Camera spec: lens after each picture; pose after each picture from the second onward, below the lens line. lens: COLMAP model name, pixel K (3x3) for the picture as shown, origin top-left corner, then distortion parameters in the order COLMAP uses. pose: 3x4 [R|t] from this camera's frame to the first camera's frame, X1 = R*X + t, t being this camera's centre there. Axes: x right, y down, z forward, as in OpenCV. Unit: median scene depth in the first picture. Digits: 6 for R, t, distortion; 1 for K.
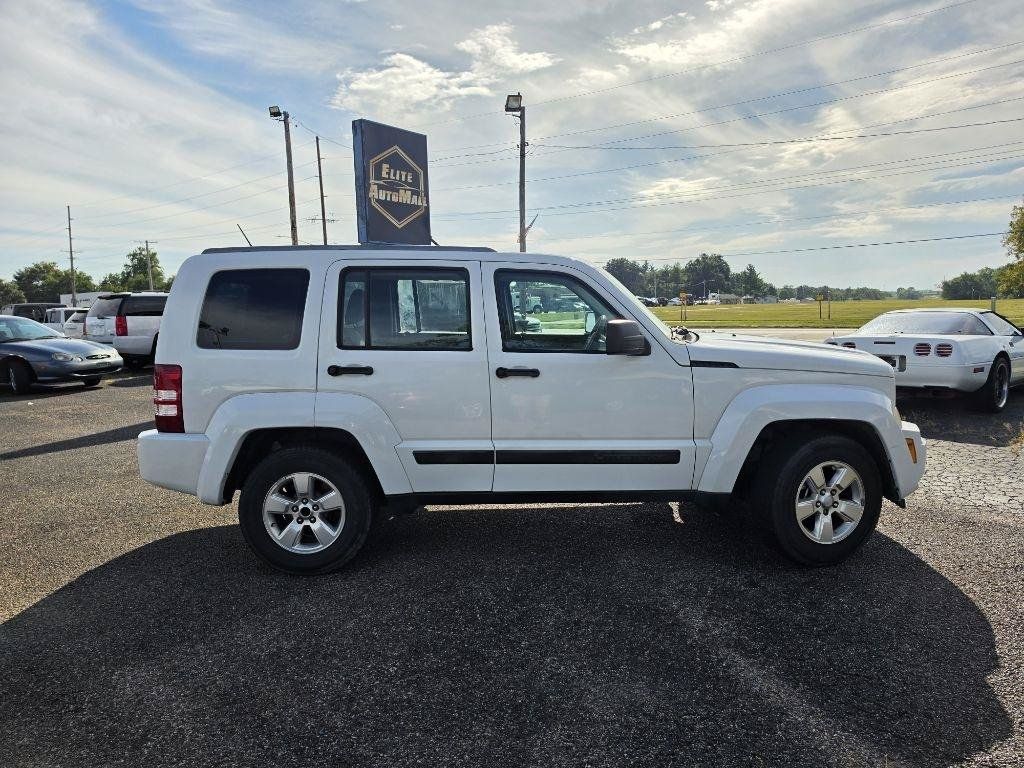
lens RADIAL K [[709.2, 0, 533.6], [0, 709.2, 381.8], [0, 0, 1]] dist [0.050621, -0.056528]
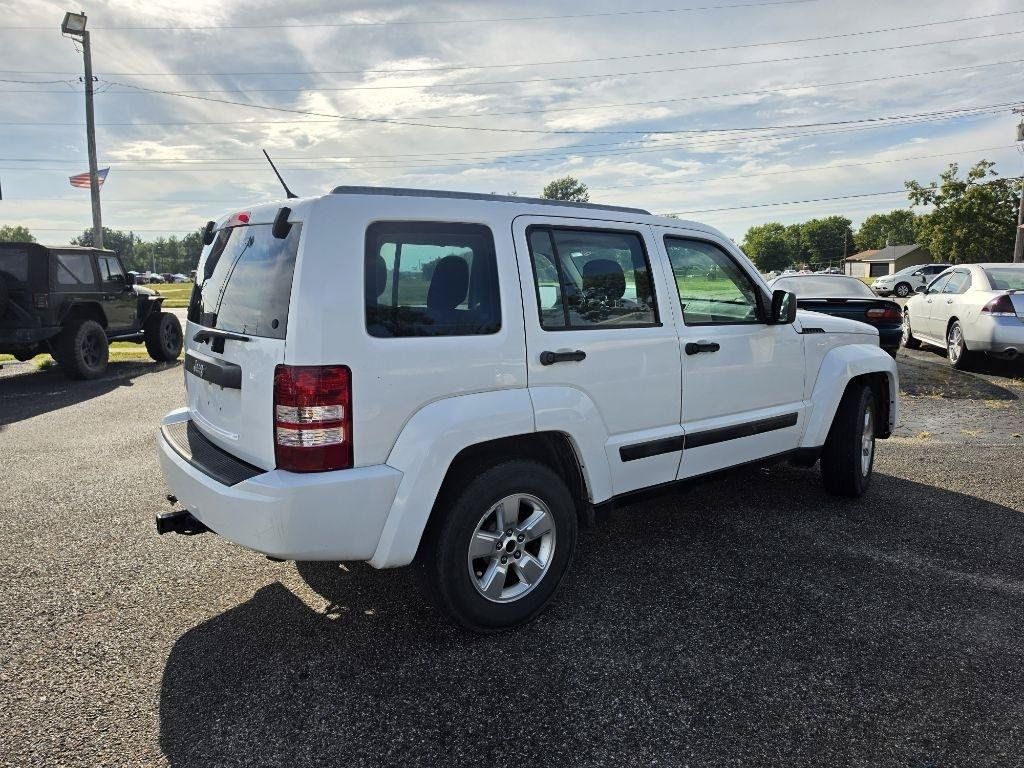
lens RADIAL K [[701.3, 0, 513.3], [0, 701.3, 381.6], [0, 0, 1]] dist [0.062983, -0.065847]
pose [[0.793623, -0.082753, 0.602756, -0.198136], [0.063968, 0.996565, 0.052596, -0.008498], [-0.605038, -0.003184, 0.796190, 0.105081]]
